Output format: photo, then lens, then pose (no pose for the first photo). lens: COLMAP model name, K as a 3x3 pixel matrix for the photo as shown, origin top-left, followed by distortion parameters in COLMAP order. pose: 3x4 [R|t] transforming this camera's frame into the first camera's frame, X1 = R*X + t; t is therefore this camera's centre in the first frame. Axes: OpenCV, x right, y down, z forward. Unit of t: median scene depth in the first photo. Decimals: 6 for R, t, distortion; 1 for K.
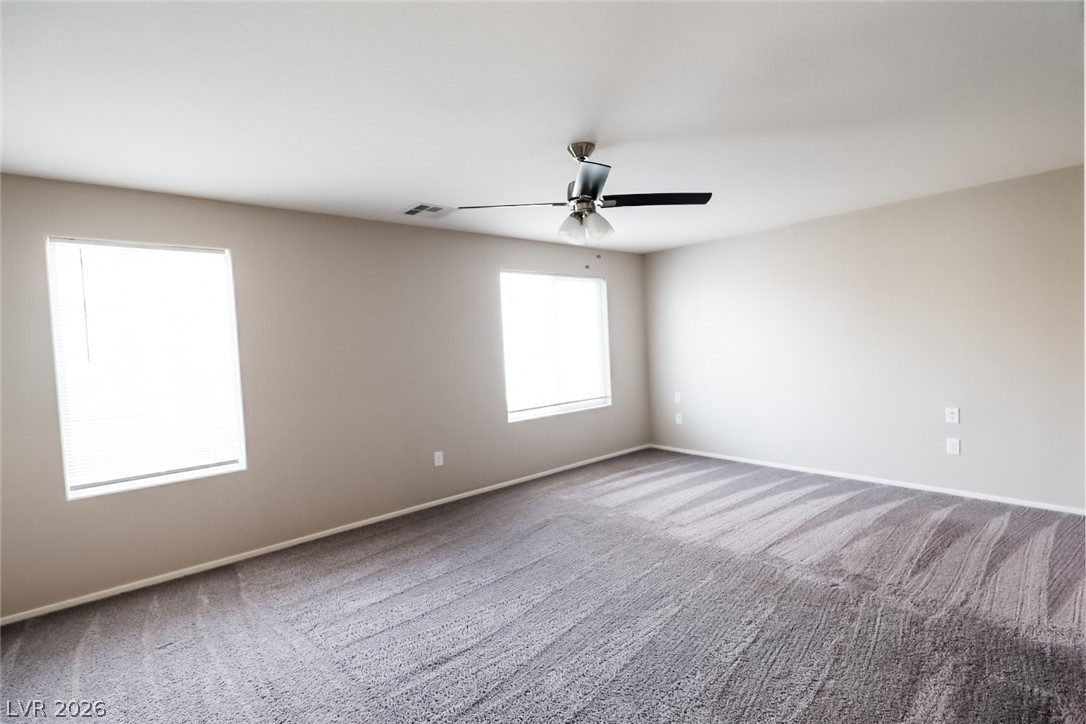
lens RADIAL K [[505.2, 0, 543.0], [0, 505.2, 362.0], [0, 0, 1]] dist [-0.002761, -0.000601]
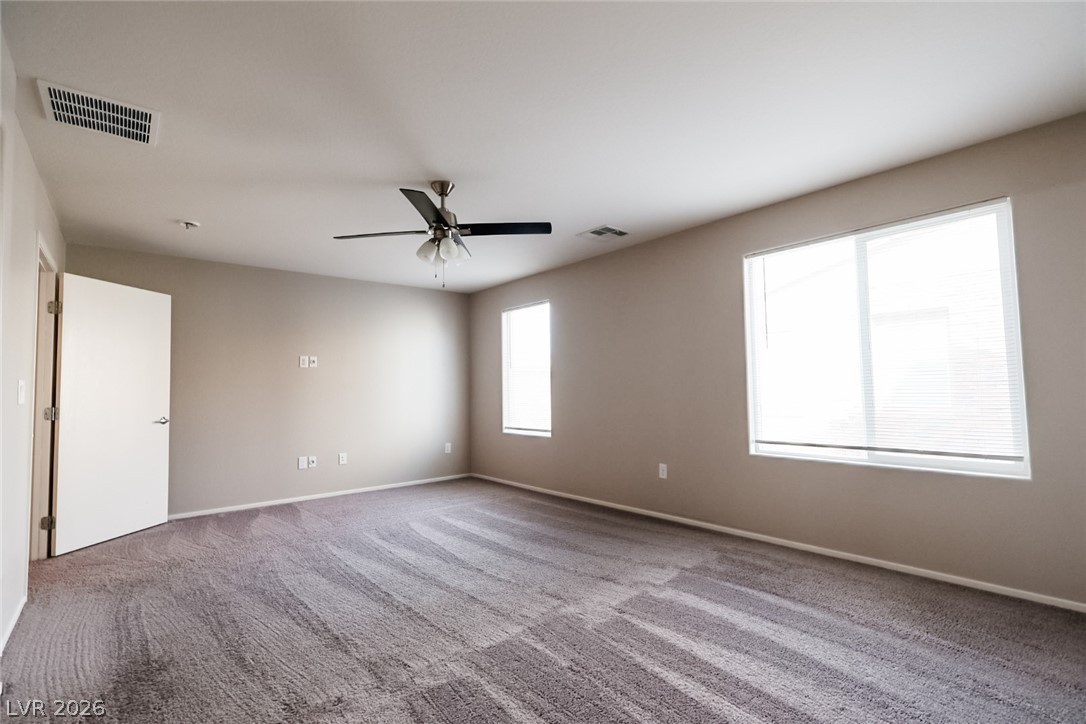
lens RADIAL K [[505.2, 0, 543.0], [0, 505.2, 362.0], [0, 0, 1]] dist [-0.002761, -0.000601]
pose [[-0.009686, 0.012257, -0.999878, 0.772425], [0.008619, 0.999889, 0.012174, -0.035319], [0.999916, -0.008500, -0.009791, 0.771539]]
